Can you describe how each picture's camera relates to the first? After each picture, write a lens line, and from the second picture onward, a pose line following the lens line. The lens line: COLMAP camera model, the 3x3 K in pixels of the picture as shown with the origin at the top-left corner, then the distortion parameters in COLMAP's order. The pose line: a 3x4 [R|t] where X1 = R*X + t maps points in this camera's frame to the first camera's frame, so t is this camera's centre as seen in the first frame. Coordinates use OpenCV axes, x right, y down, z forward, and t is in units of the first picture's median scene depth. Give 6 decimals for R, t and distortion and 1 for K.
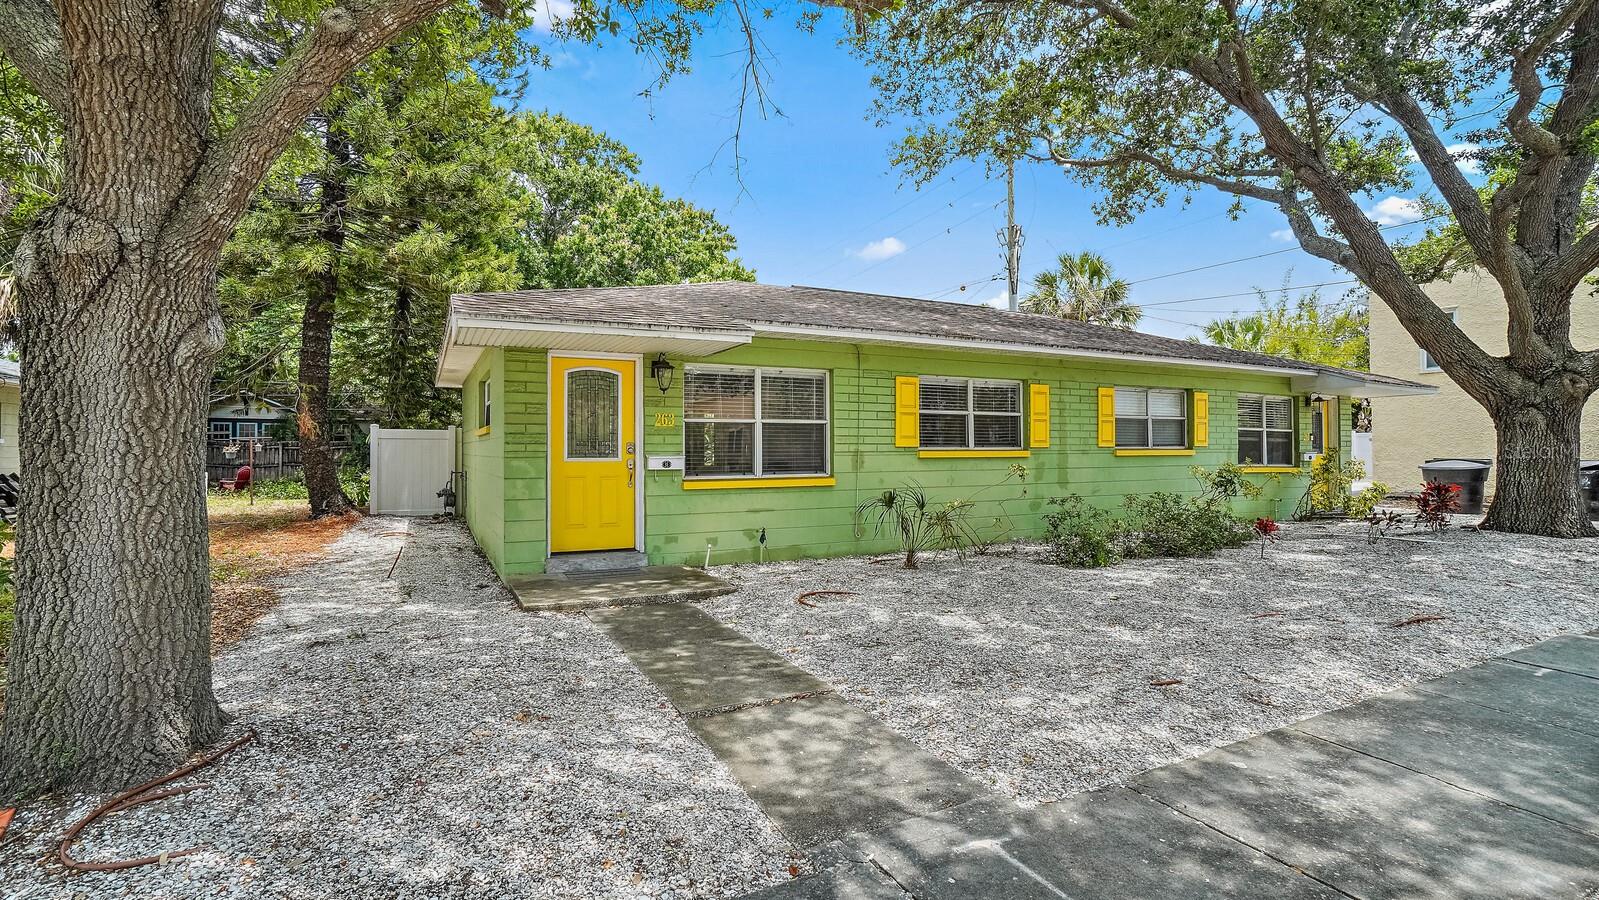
lens RADIAL K [[720.7, 0, 822.6], [0, 720.7, 455.5], [0, 0, 1]] dist [-0.061920, 0.020998]
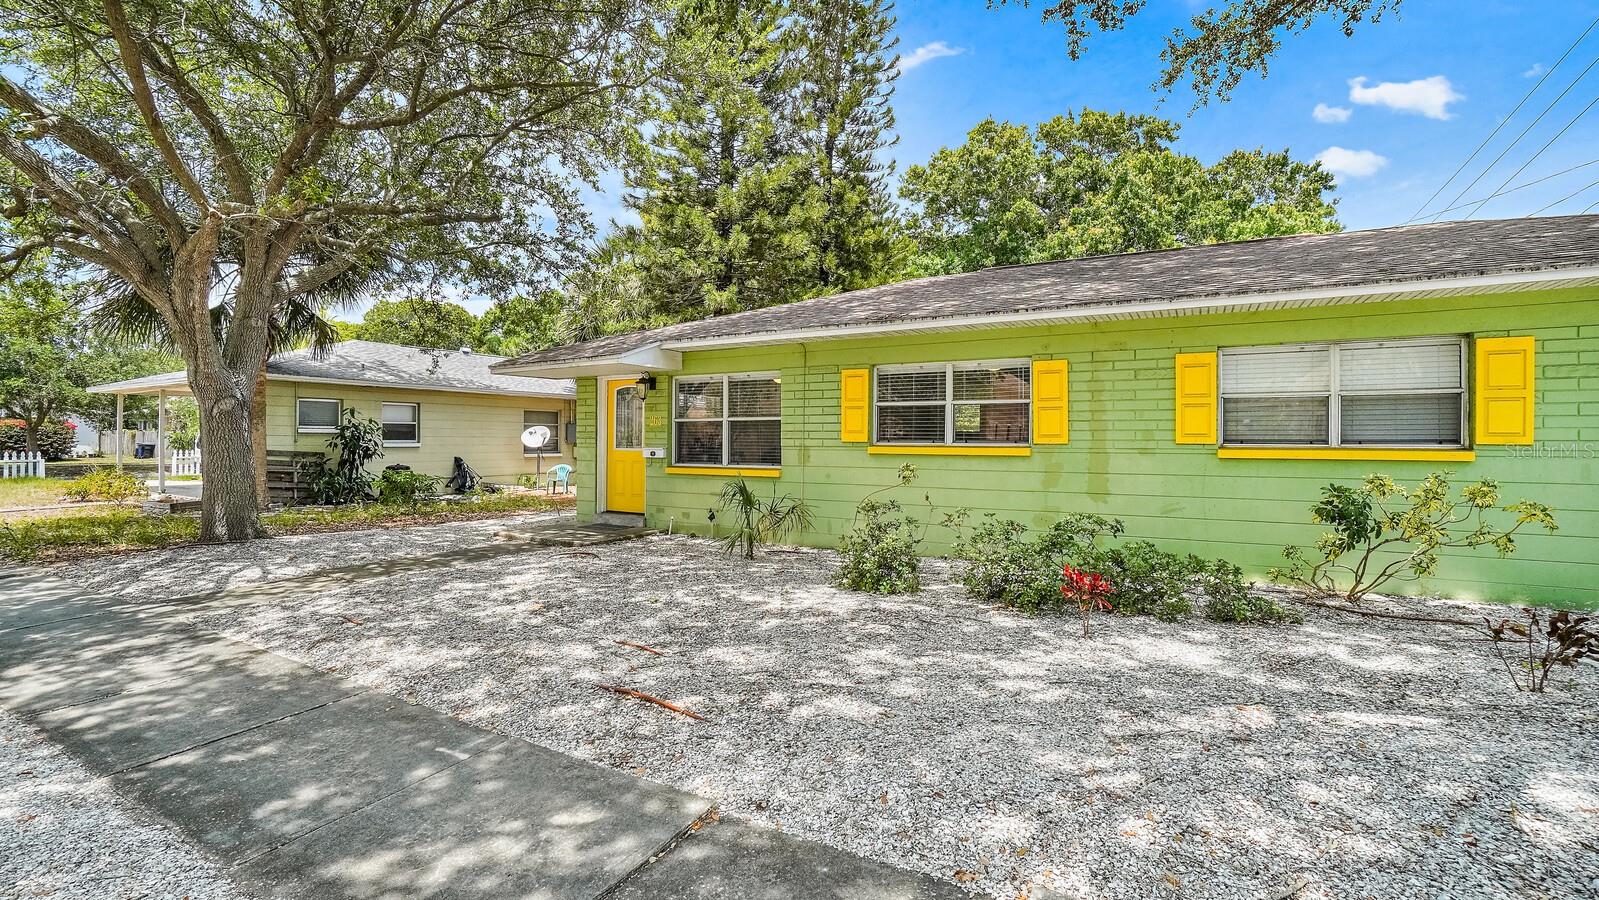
lens RADIAL K [[720.7, 0, 822.6], [0, 720.7, 455.5], [0, 0, 1]] dist [-0.061920, 0.020998]
pose [[0.551566, 0.018703, -0.833921, 0.868546], [-0.015907, 0.999803, 0.011902, -0.004473], [0.833979, 0.006700, 0.551755, 0.418460]]
